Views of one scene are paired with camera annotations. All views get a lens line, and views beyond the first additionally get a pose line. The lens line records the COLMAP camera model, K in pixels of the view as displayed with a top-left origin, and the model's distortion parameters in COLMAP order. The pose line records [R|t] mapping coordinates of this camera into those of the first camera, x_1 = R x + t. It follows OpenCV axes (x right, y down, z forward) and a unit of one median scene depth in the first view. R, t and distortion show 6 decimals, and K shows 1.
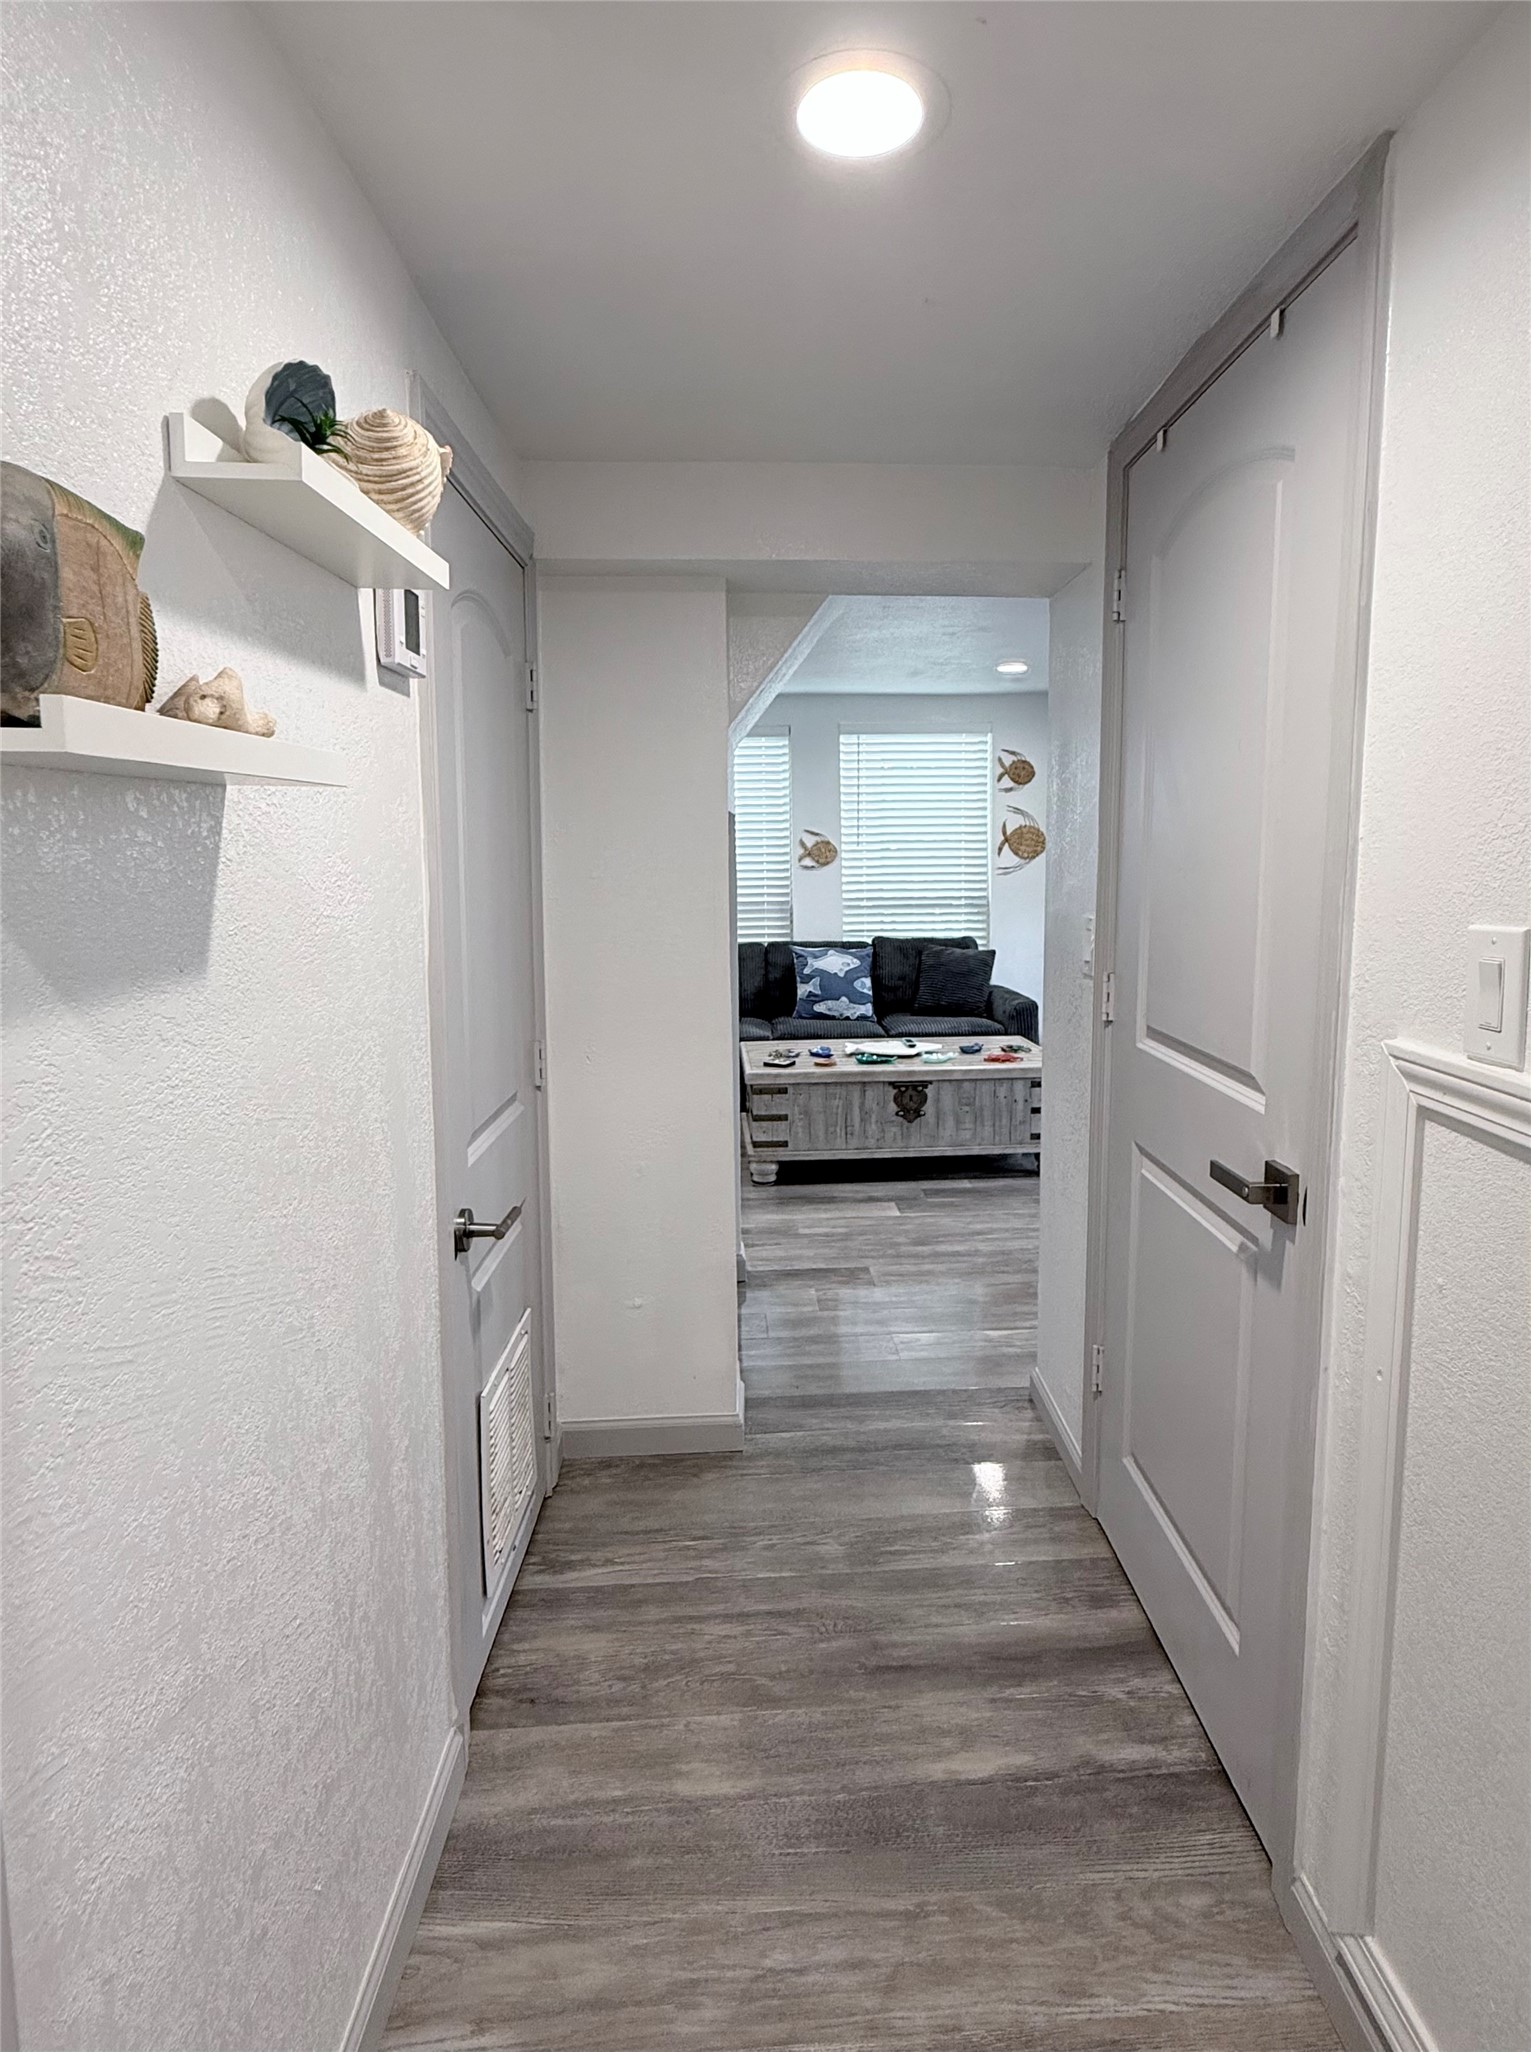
lens RADIAL K [[942.6, 0, 768.4], [0, 942.6, 933.3], [0, 0, 1]] dist [-0.012058, -0.000323]
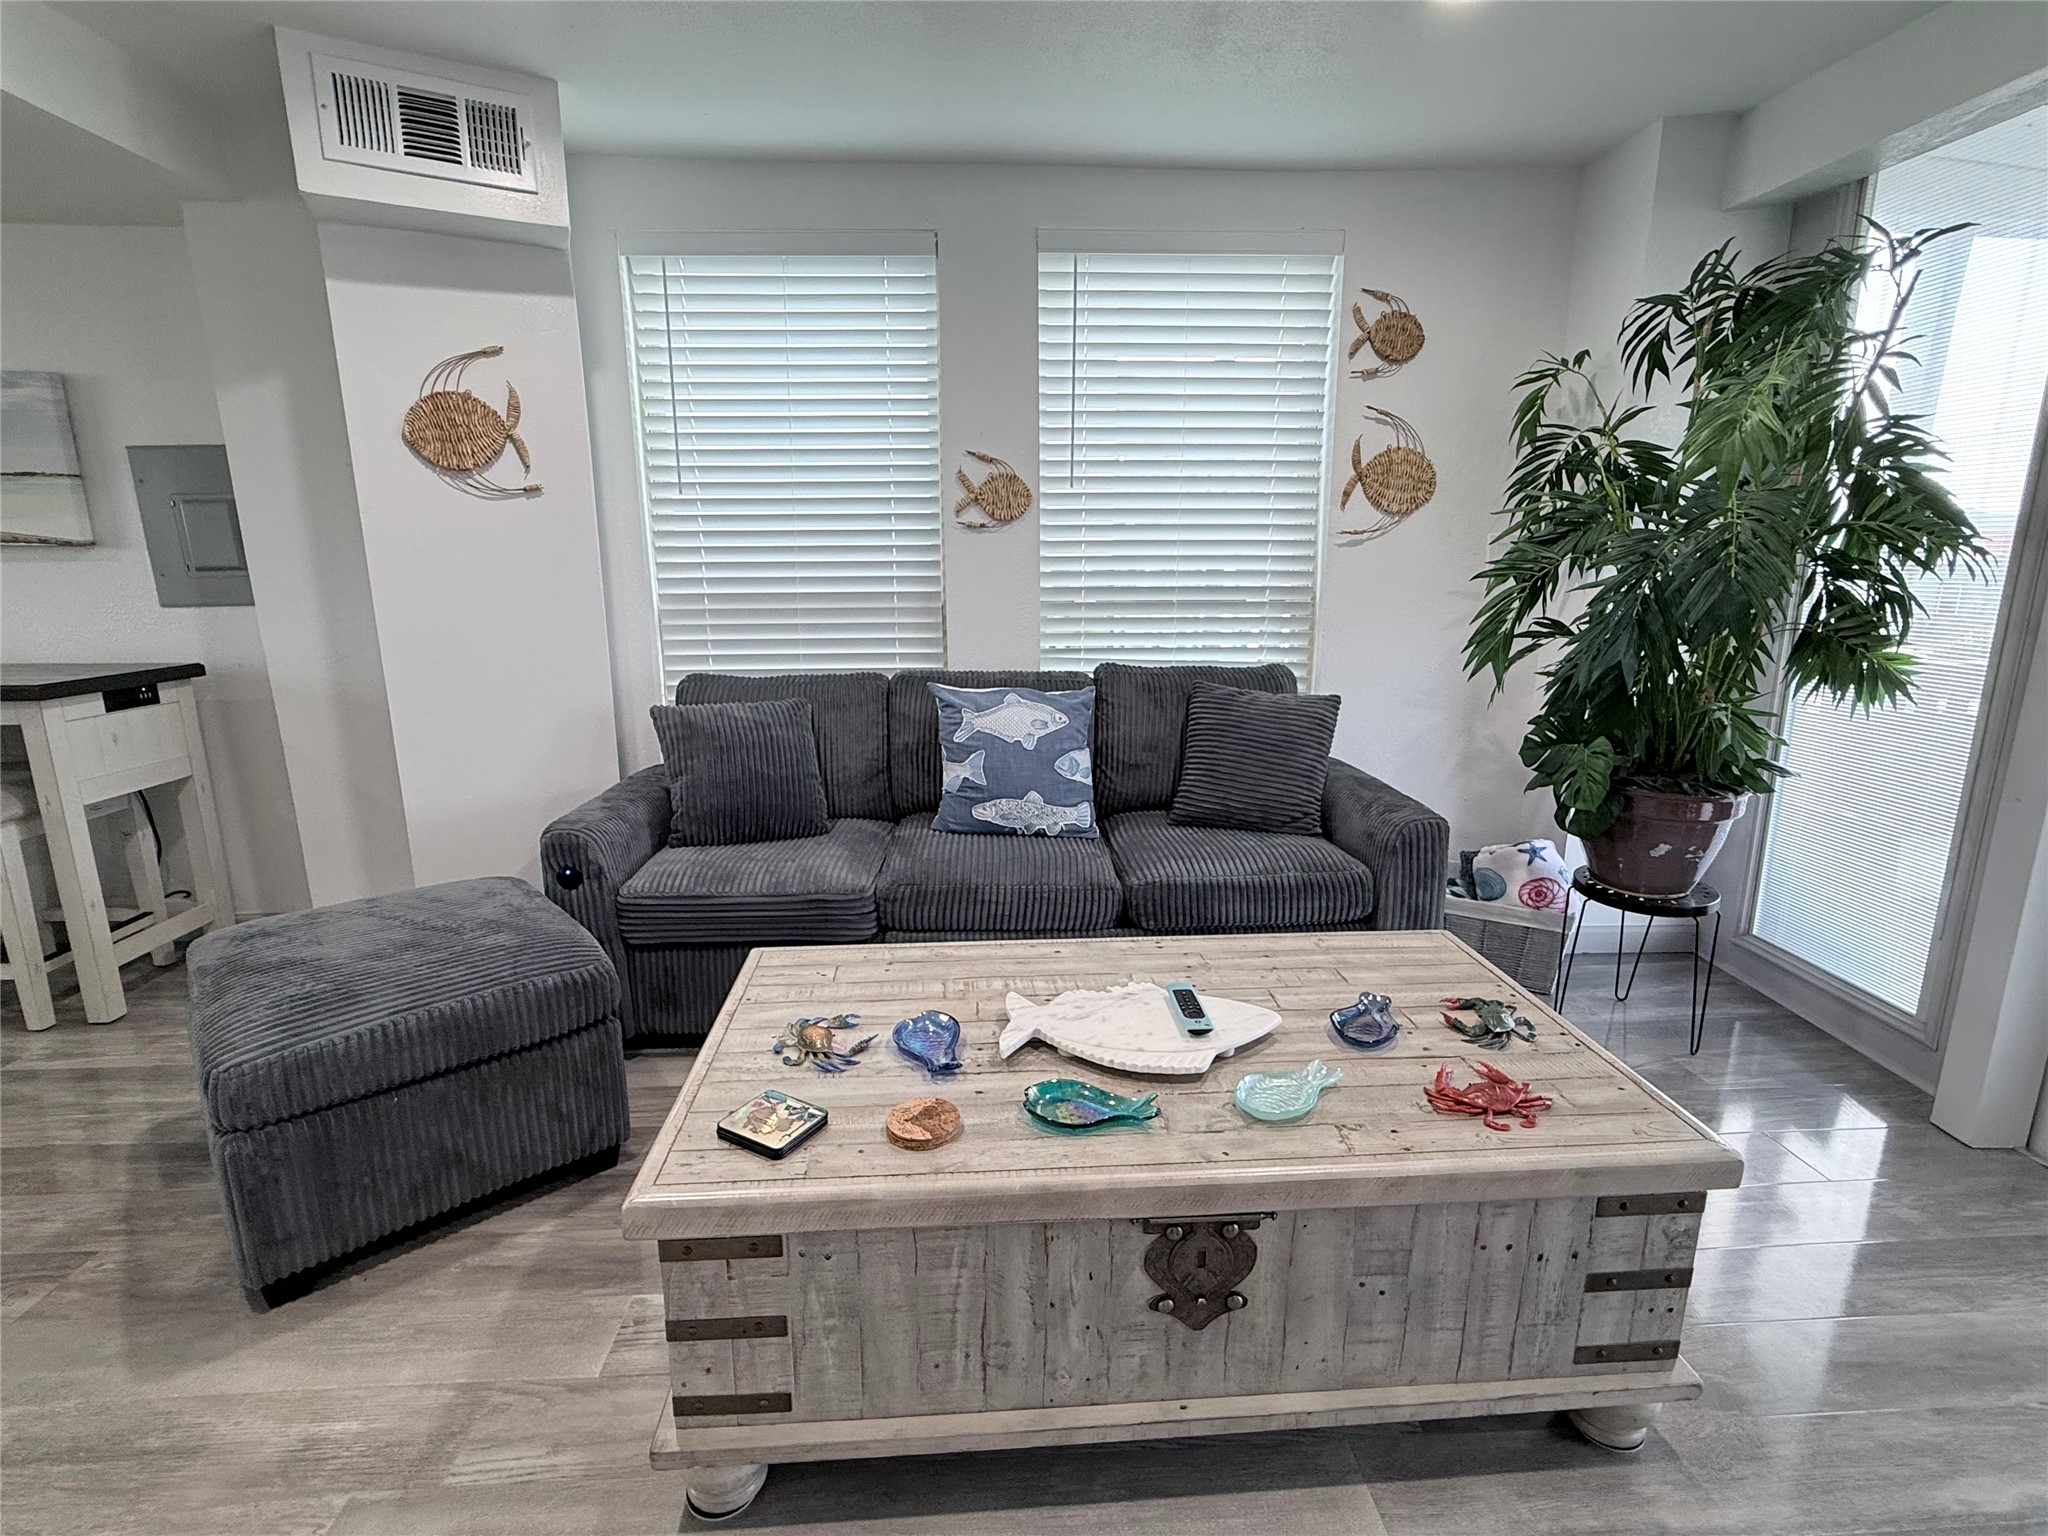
lens RADIAL K [[940.7, 0, 1021.5], [0, 940.7, 766.4], [0, 0, 1]] dist [-0.012058, -0.000323]
pose [[0.999628, 0.005995, 0.026593, 0.058676], [-0.009750, 0.989612, 0.143432, -0.014911], [-0.025457, -0.143638, 0.989303, 0.502934]]
